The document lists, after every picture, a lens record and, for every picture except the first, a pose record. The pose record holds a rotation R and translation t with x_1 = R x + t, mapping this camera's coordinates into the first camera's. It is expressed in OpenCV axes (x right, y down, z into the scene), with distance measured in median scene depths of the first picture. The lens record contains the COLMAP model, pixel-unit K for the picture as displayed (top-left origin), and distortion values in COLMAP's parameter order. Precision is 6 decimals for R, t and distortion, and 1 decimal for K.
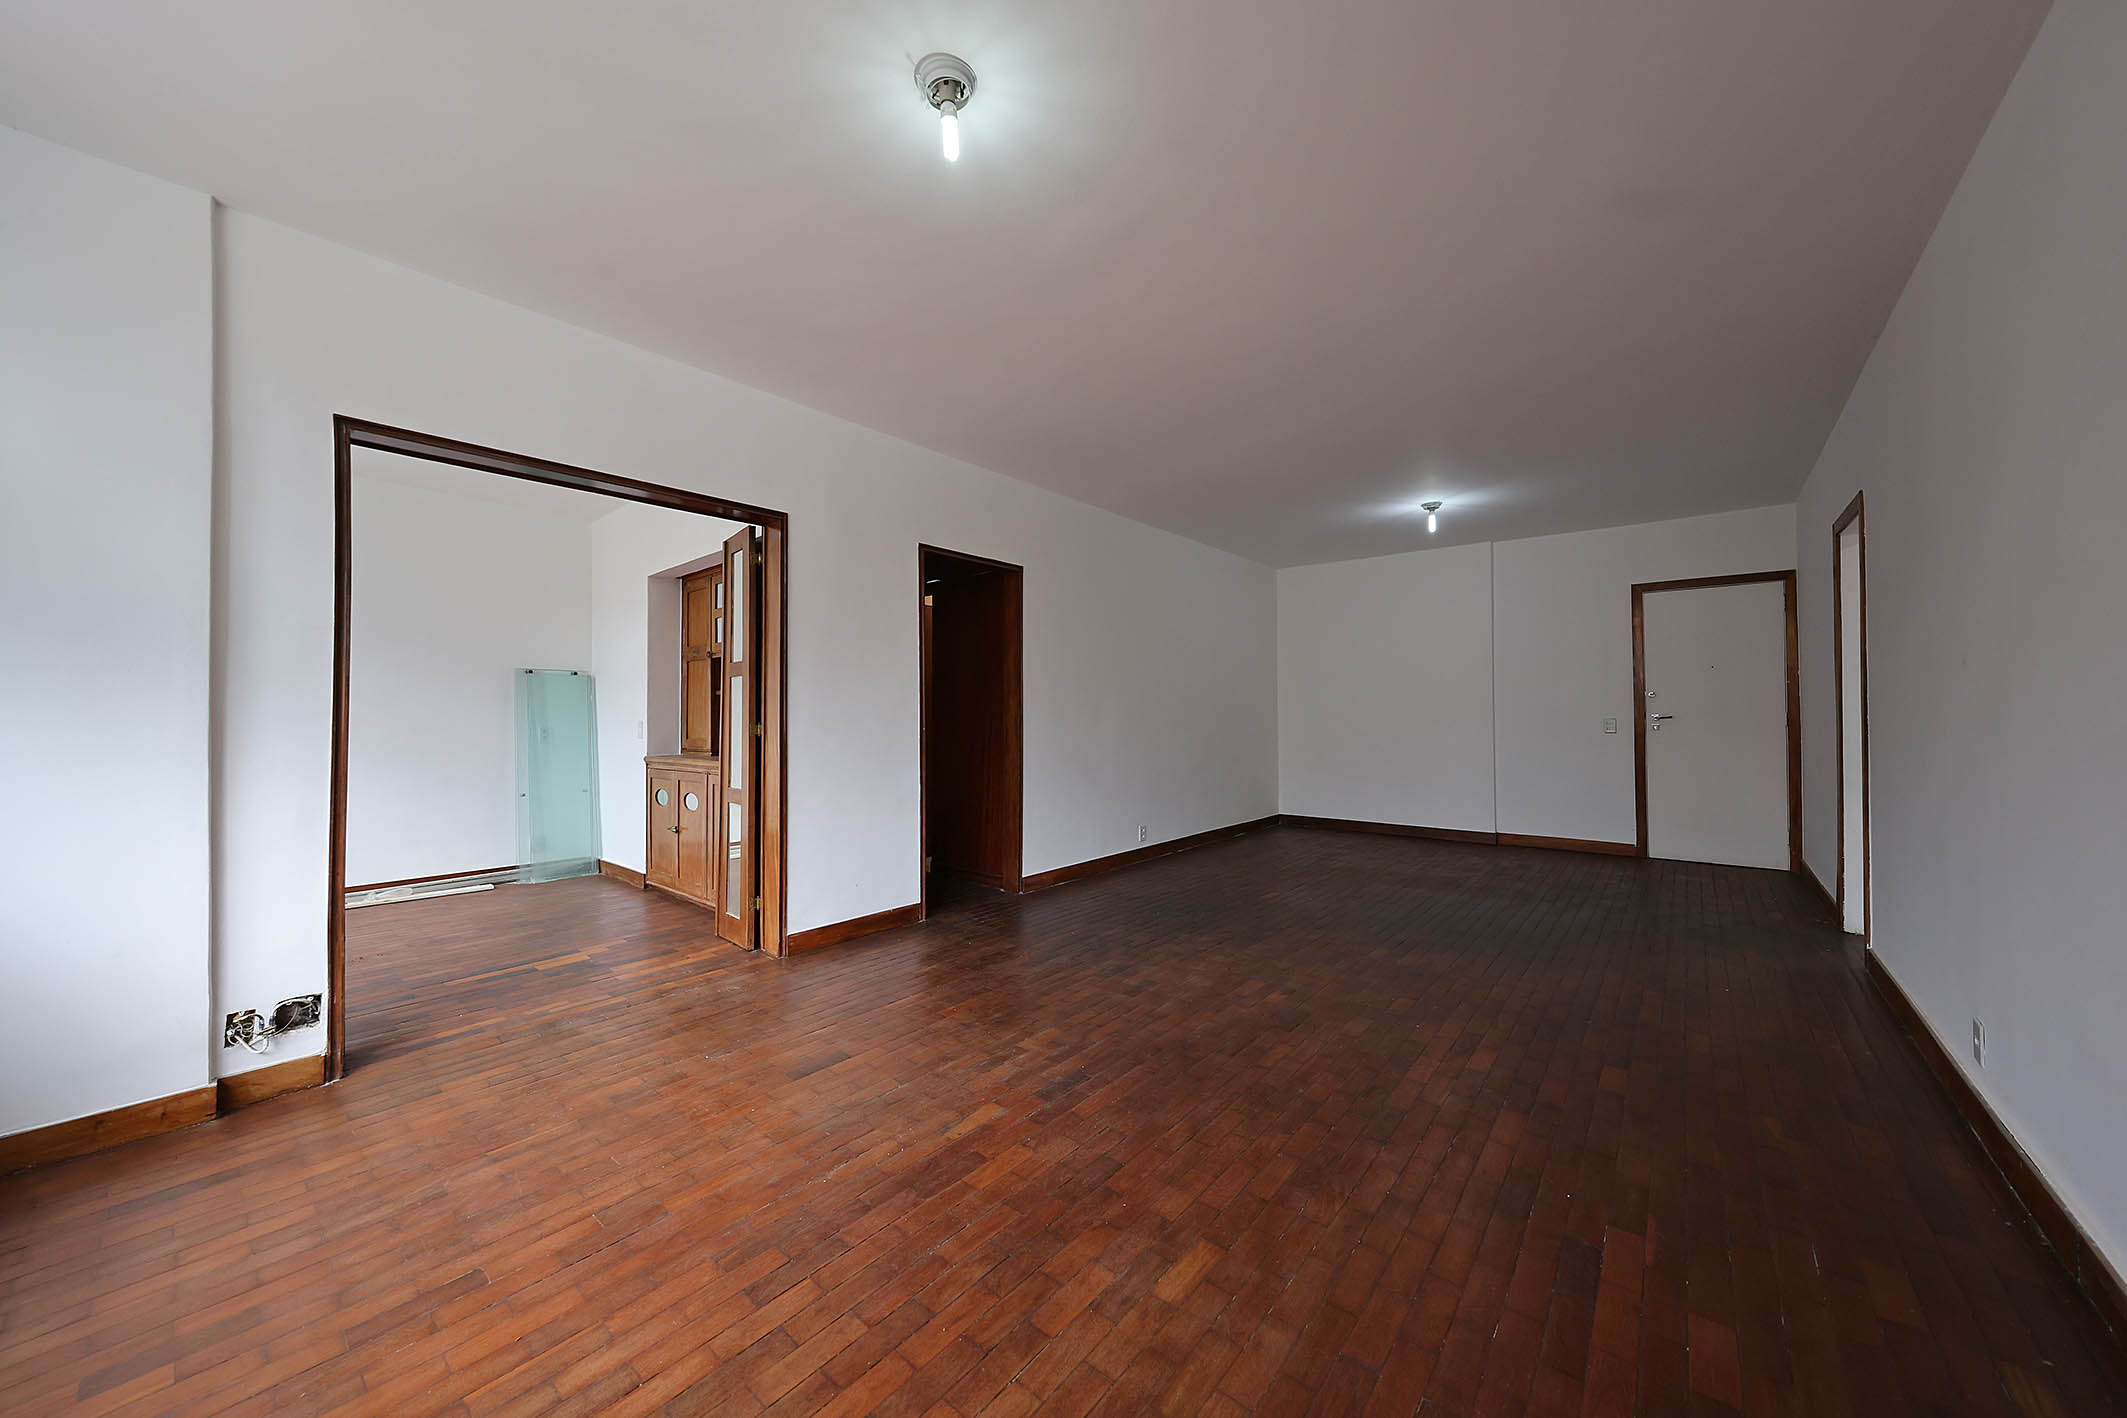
lens RADIAL K [[743.6, 0, 1054.8], [0, 743.6, 702.5], [0, 0, 1]] dist [0.001007, -0.000083]
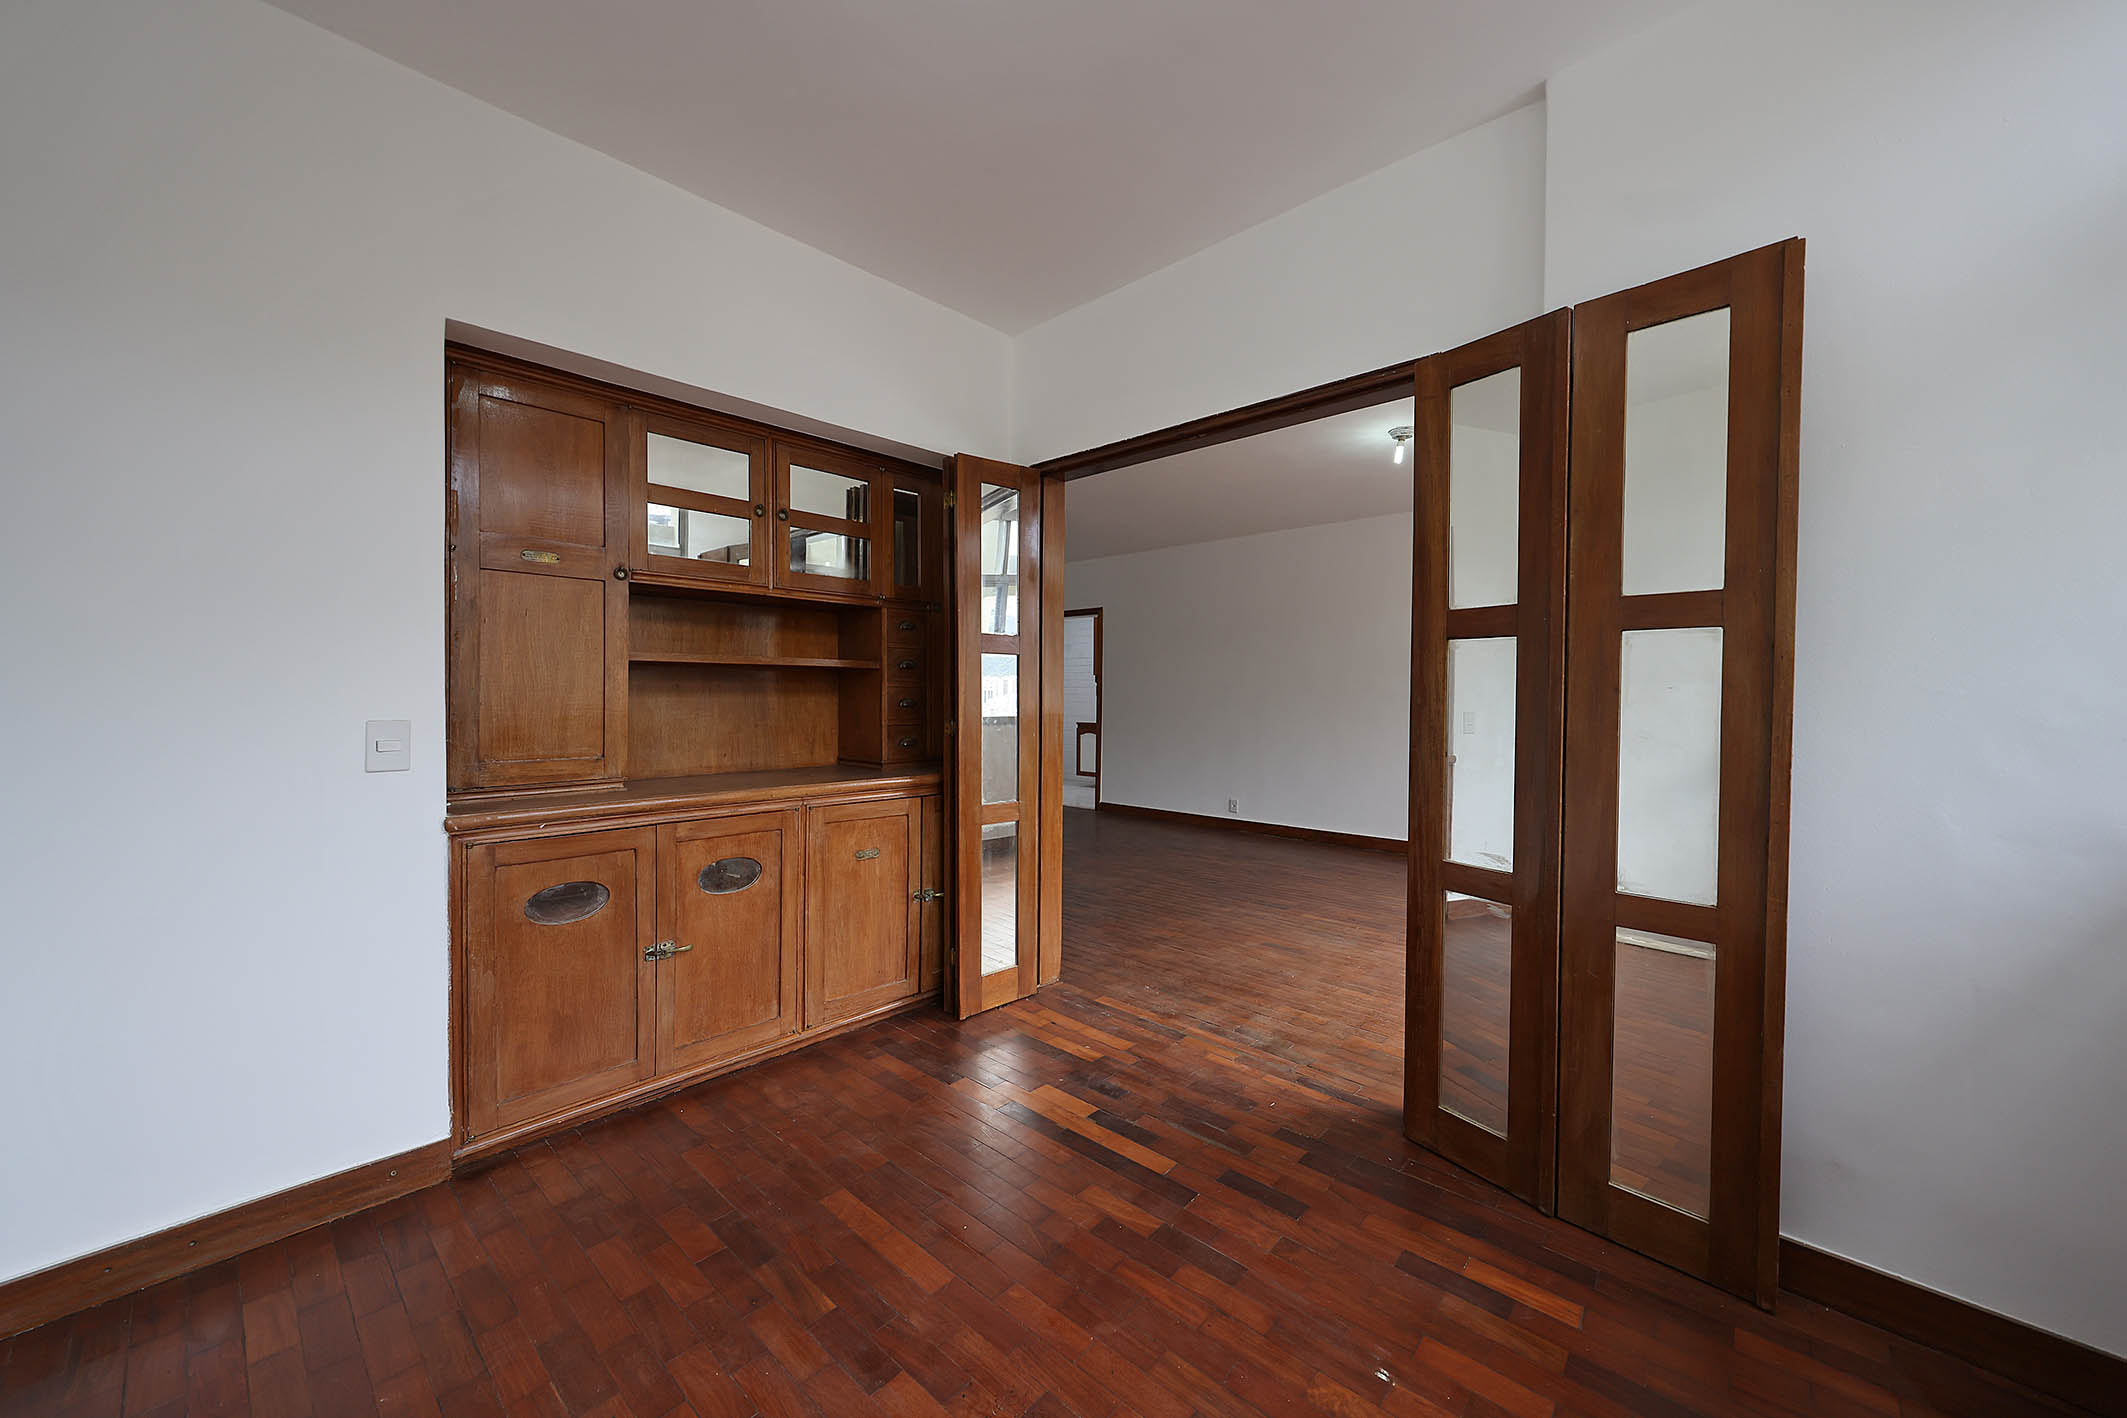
lens RADIAL K [[782.9, 0, 1063.5], [0, 782.9, 709.0], [0, 0, 1]] dist [0.000050, 0.000045]
pose [[0.034295, -0.010129, 0.999360, -2.015975], [-0.028758, 0.999525, 0.011118, 0.015035], [-0.998998, -0.029121, 0.033987, 1.507001]]
